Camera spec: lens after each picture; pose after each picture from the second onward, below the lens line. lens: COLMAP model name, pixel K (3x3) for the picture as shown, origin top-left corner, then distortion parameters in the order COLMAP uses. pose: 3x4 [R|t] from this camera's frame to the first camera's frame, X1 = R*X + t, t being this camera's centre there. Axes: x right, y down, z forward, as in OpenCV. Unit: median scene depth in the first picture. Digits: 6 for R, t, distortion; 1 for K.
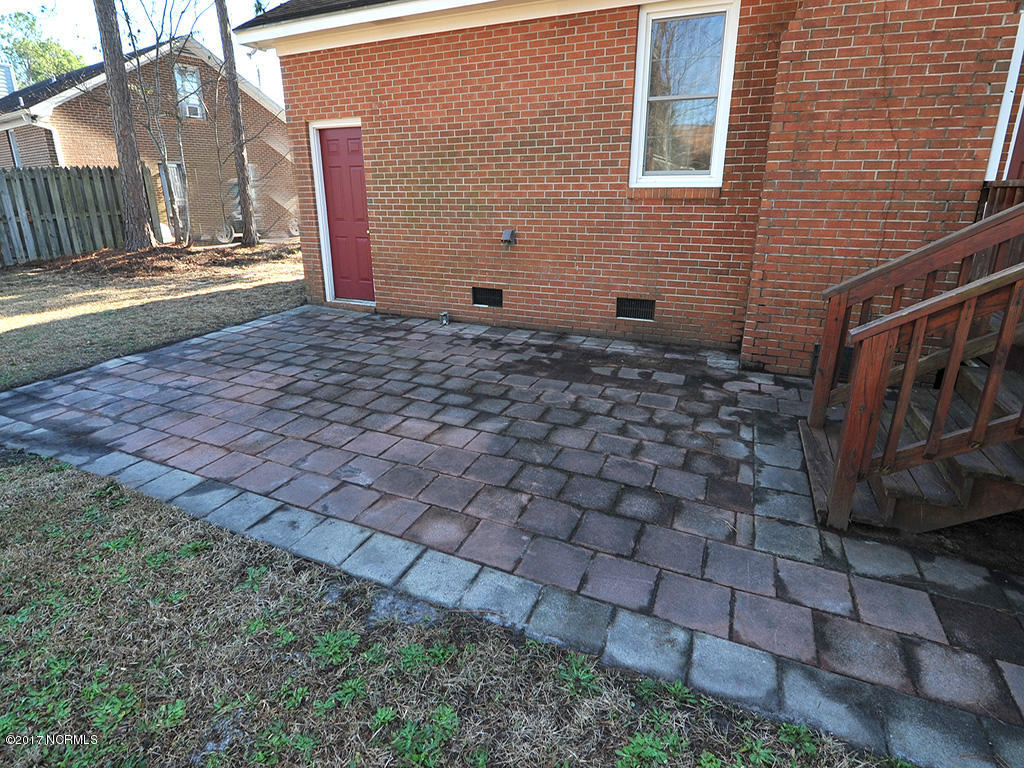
lens RADIAL K [[531.0, 0, 510.3], [0, 531.0, 359.1], [0, 0, 1]] dist [-0.005486, -0.010992]
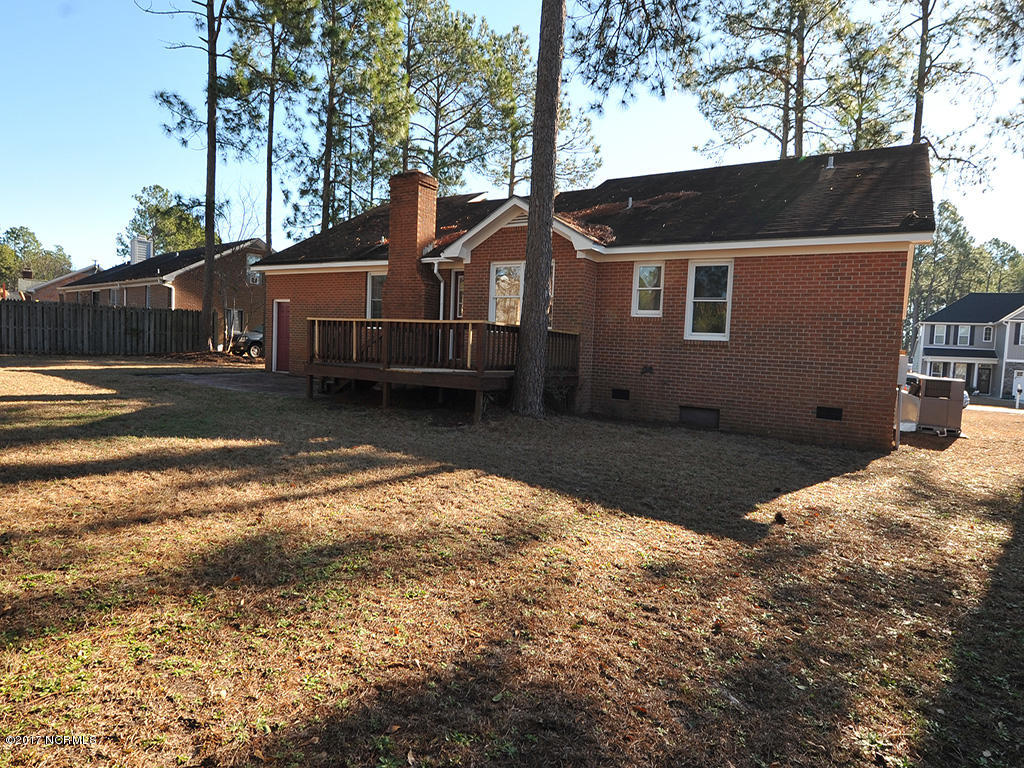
lens RADIAL K [[611.4, 0, 512.0], [0, 611.4, 384.0], [0, 0, 1]] dist [0.004620, -0.000529]
pose [[0.986759, 0.063091, -0.149418, 0.644402], [-0.098144, 0.965704, -0.240382, 0.283930], [0.129128, 0.251864, 0.959109, -0.829124]]
